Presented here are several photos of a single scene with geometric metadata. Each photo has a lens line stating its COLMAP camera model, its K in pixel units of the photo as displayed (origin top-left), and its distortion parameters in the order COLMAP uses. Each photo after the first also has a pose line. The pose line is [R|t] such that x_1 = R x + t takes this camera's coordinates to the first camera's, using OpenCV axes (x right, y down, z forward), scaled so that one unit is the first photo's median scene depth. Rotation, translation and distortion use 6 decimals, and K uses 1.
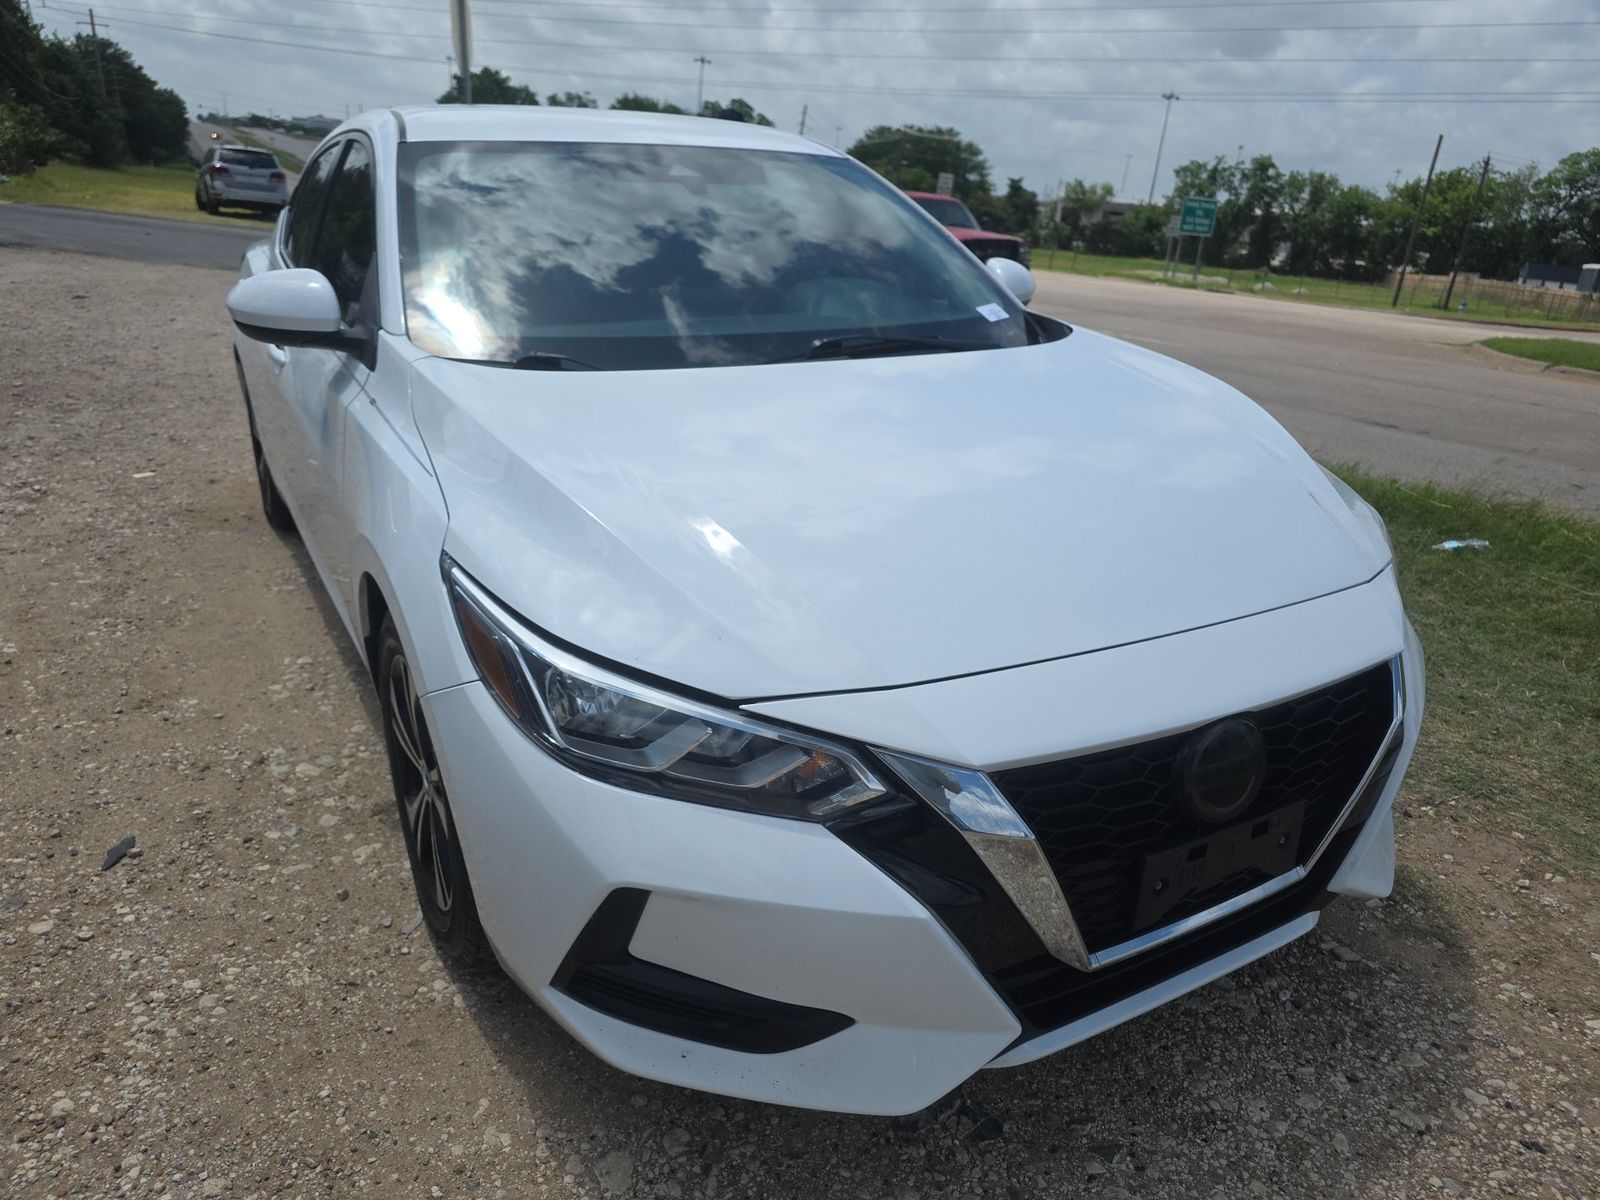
lens RADIAL K [[1074.8, 0, 799.1], [0, 1074.8, 608.8], [0, 0, 1]] dist [0.045306, -0.039263]
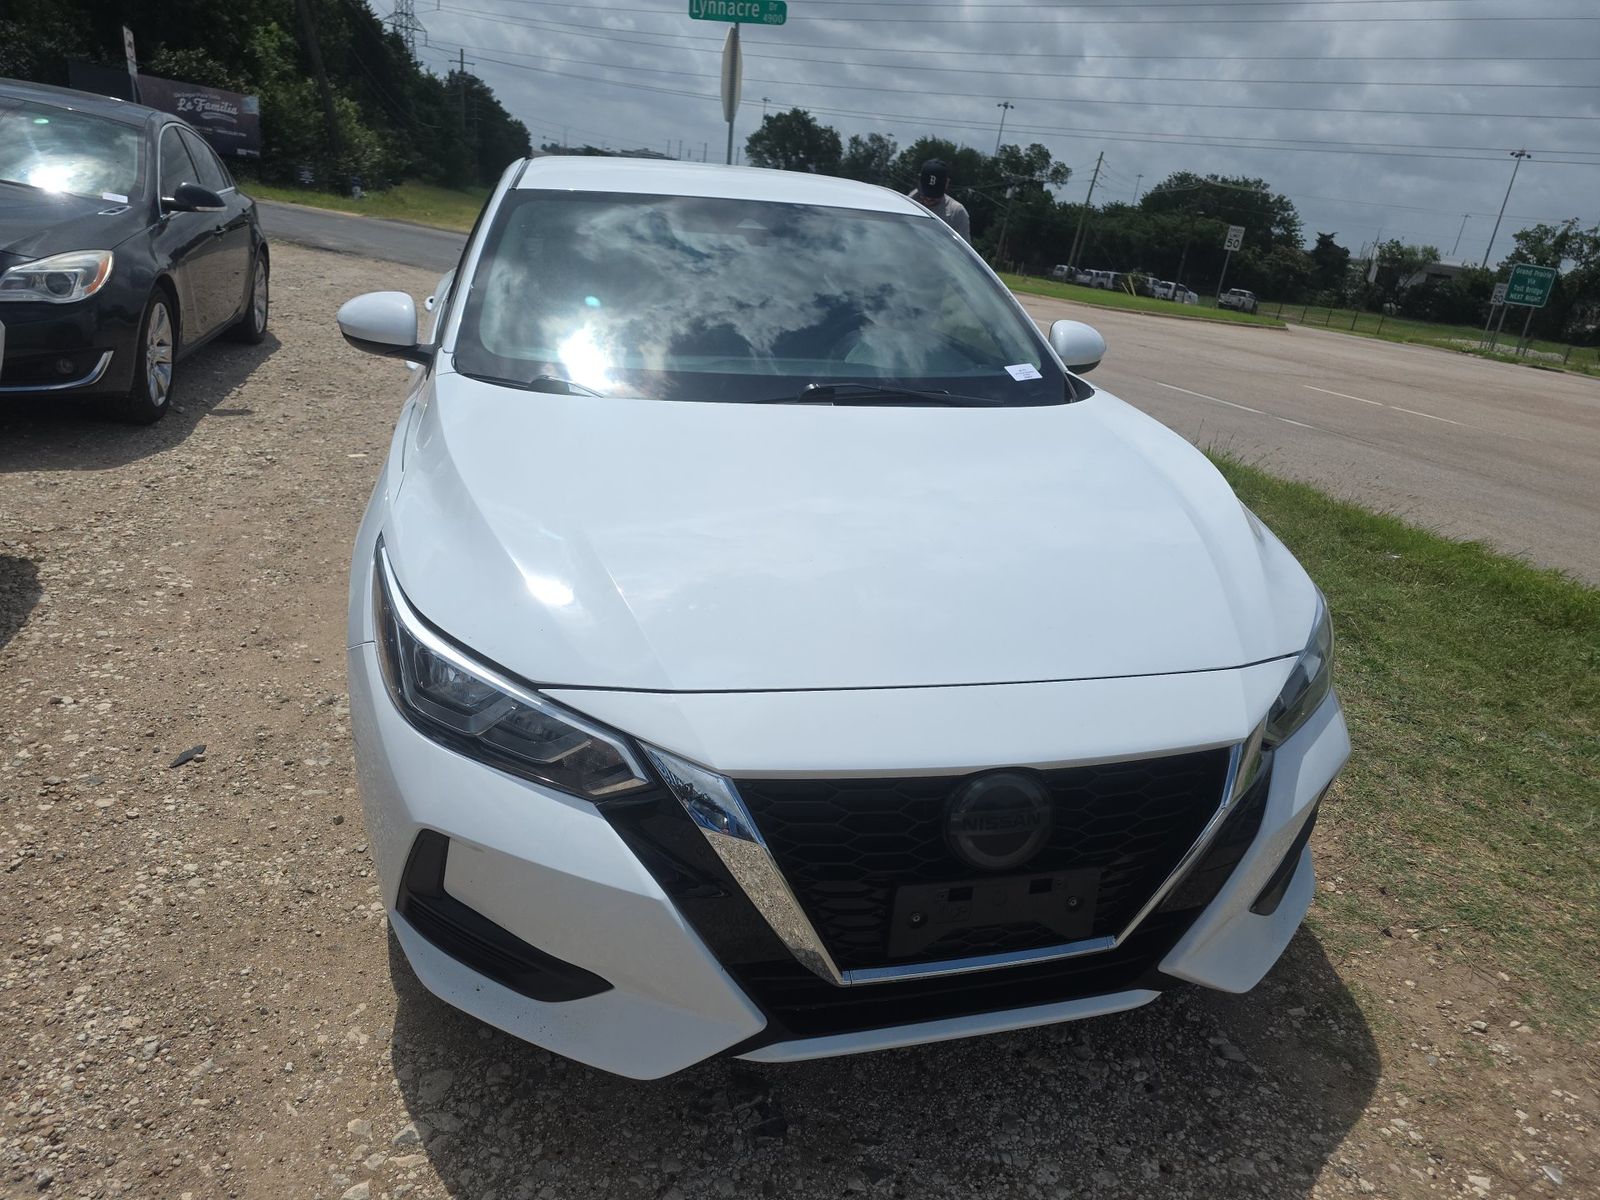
lens RADIAL K [[1074.8, 0, 800.4], [0, 1074.8, 599.3], [0, 0, 1]] dist [0.045306, -0.039263]
pose [[0.968178, 0.121978, -0.218522, 0.290937], [-0.130508, 0.991132, -0.024983, -0.007805], [0.213537, 0.052707, 0.975512, -0.045290]]
